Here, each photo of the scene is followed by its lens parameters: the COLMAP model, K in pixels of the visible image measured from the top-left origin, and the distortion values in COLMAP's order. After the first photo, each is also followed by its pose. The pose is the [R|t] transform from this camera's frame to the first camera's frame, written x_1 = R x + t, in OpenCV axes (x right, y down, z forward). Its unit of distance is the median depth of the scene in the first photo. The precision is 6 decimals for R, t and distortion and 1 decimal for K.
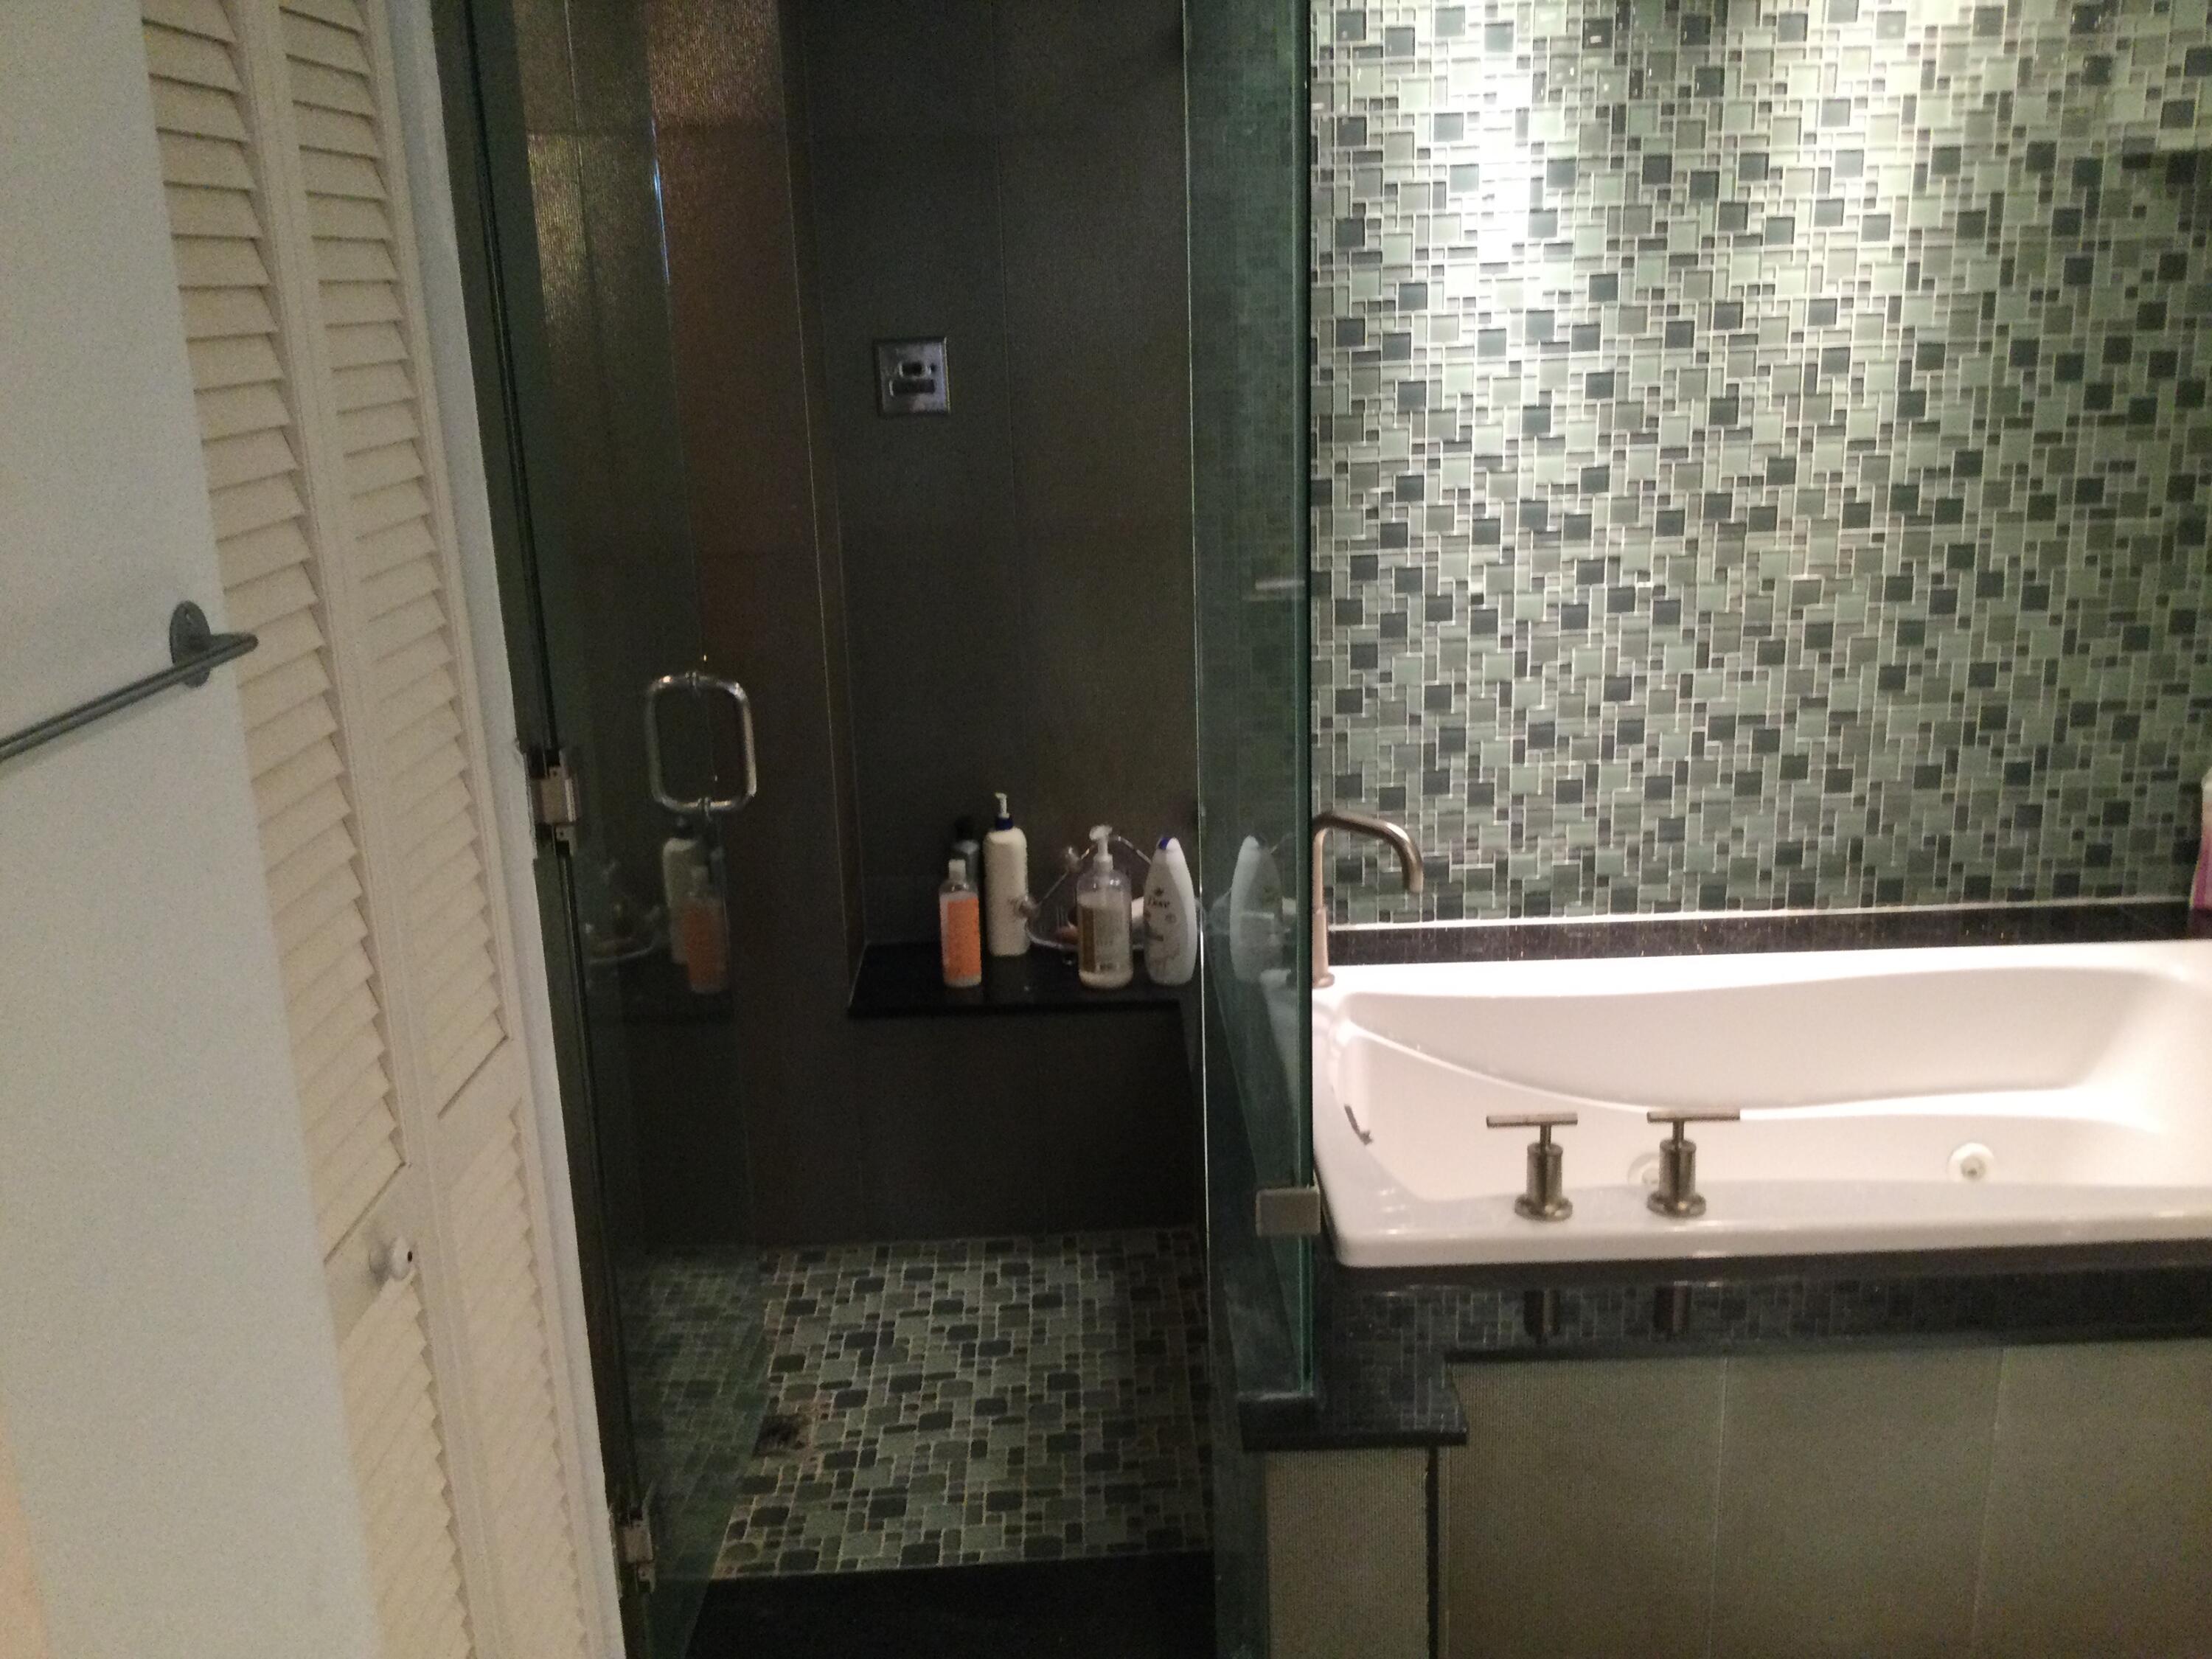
lens RADIAL K [[2019.0, 0, 1108.8], [0, 2019.0, 828.5], [0, 0, 1]] dist [0.057336, 0.000000]
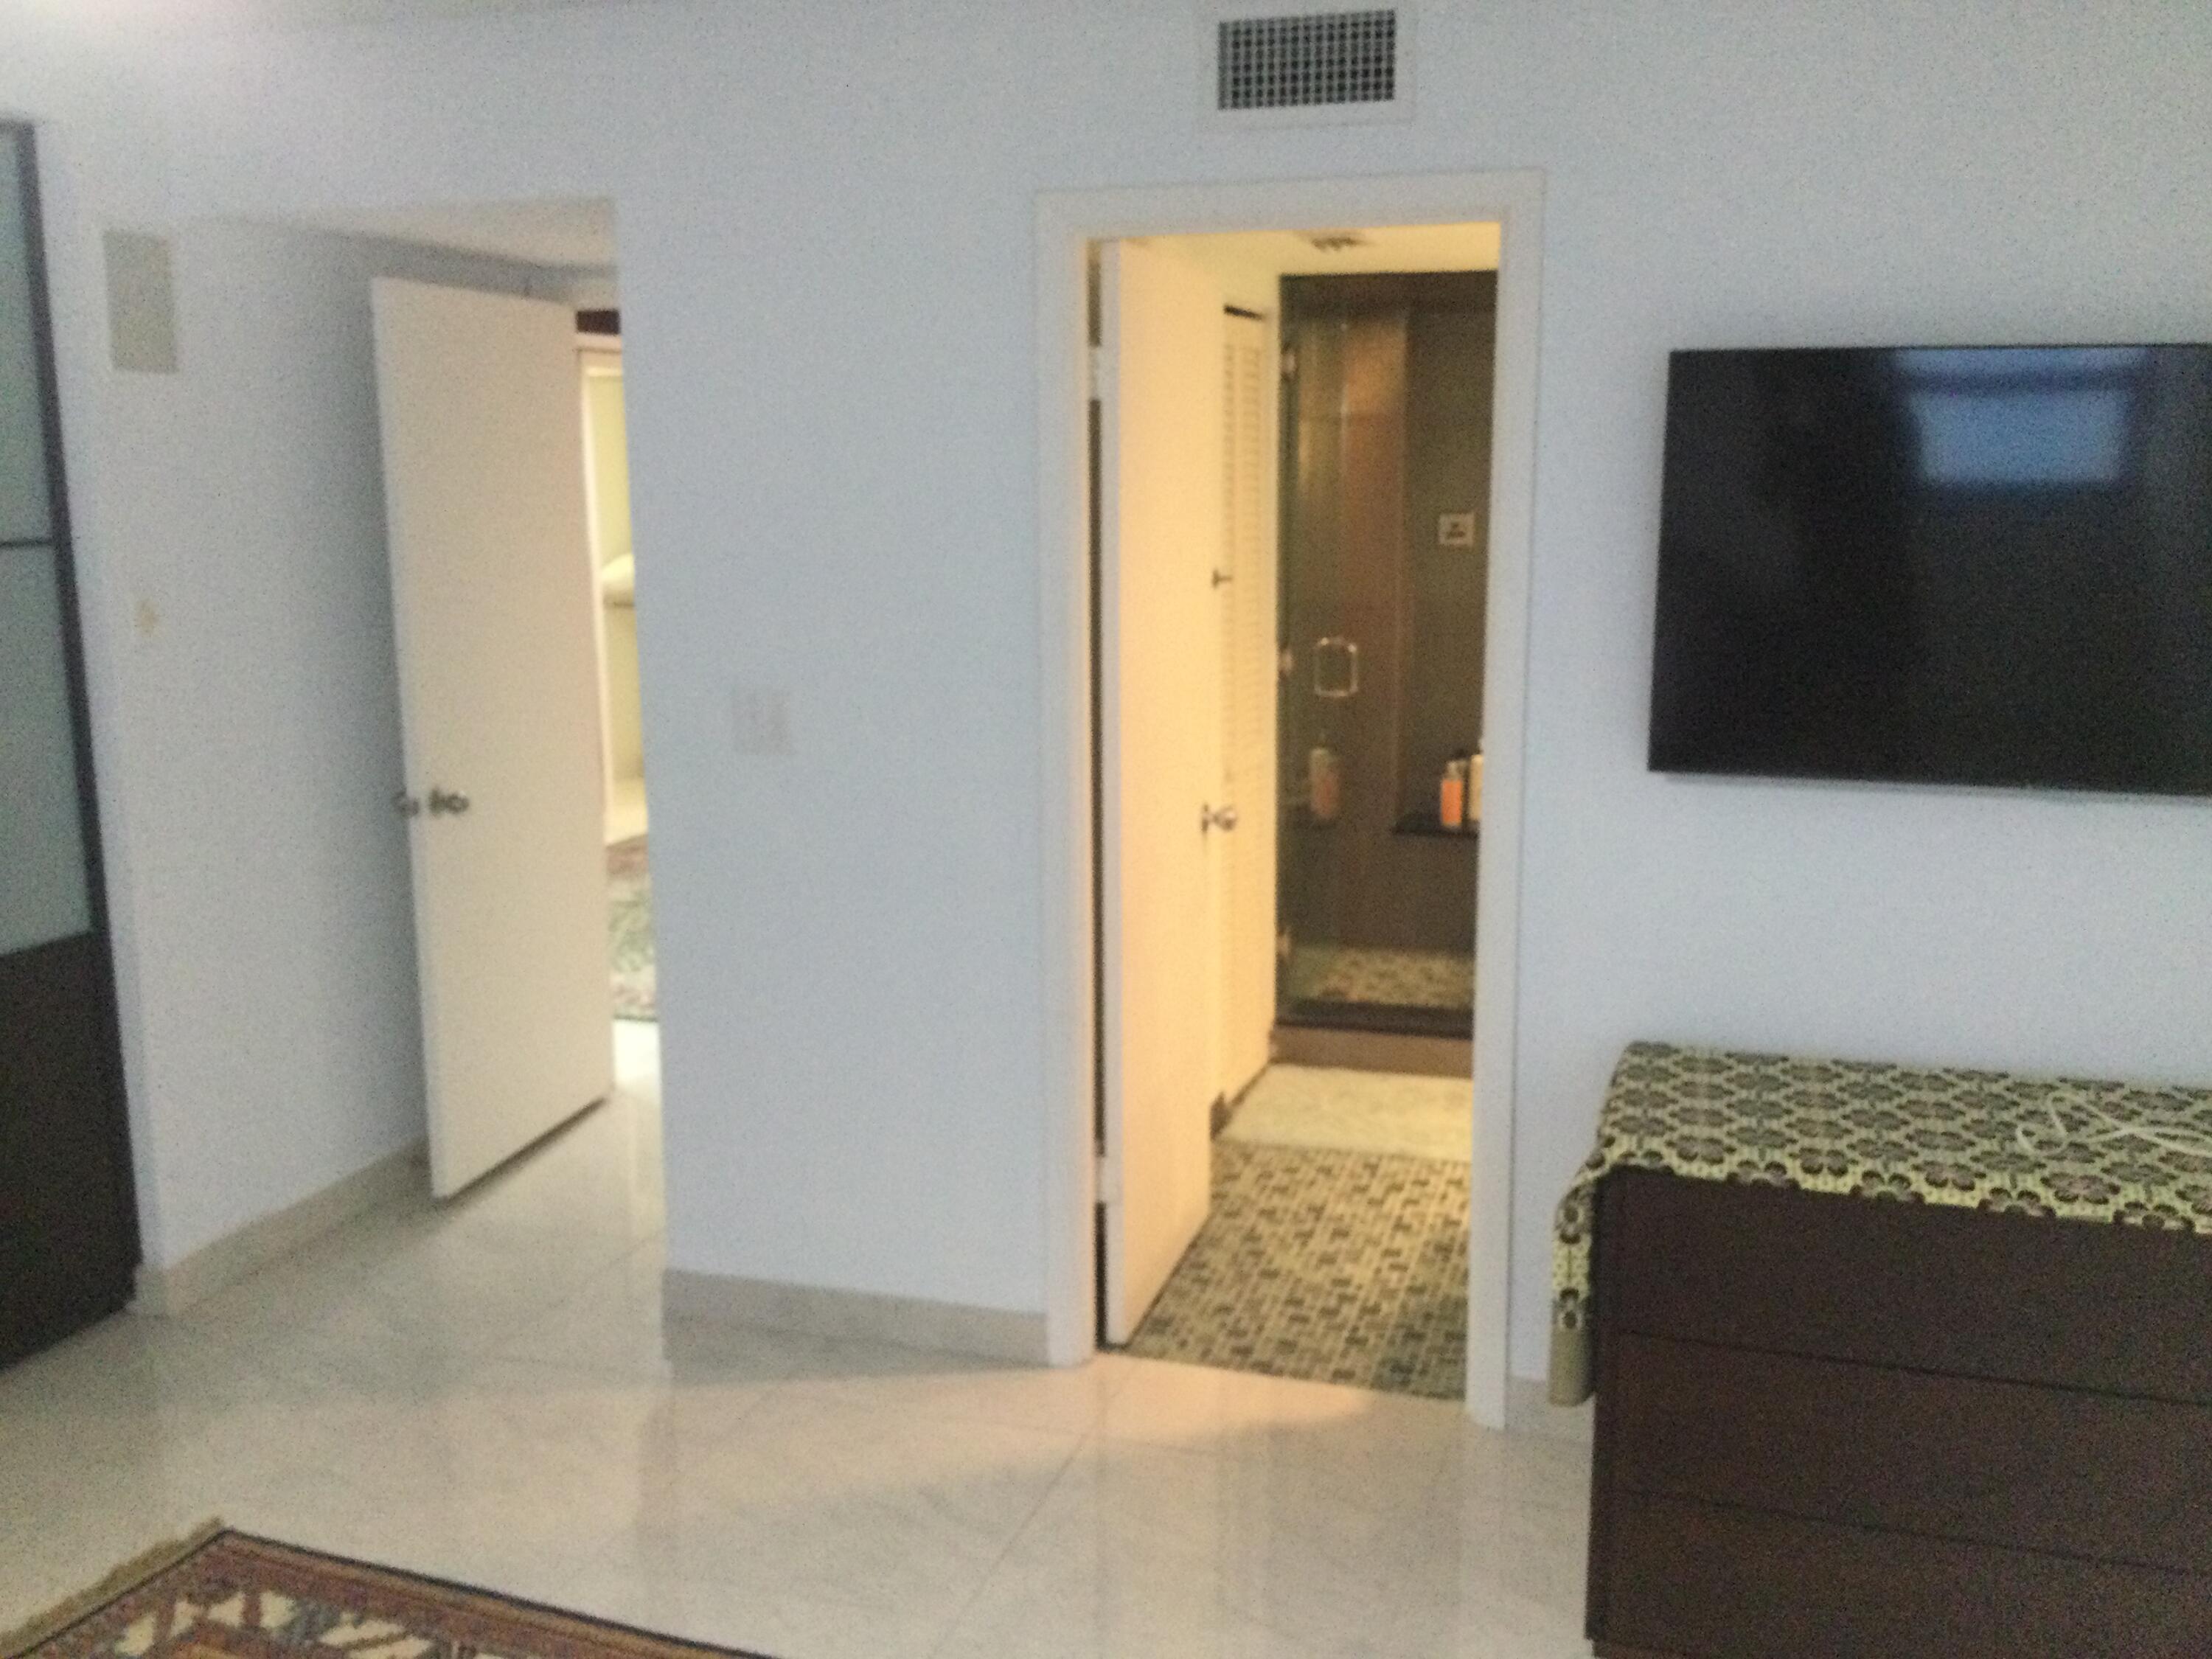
lens RADIAL K [[2019.0, 0, 1107.1], [0, 2019.0, 831.2], [0, 0, 1]] dist [0.057336, 0.000000]
pose [[0.950642, 0.083908, -0.298728, 0.208890], [-0.108802, 0.991758, -0.067670, 0.259632], [0.290588, 0.096832, 0.951936, -1.033392]]
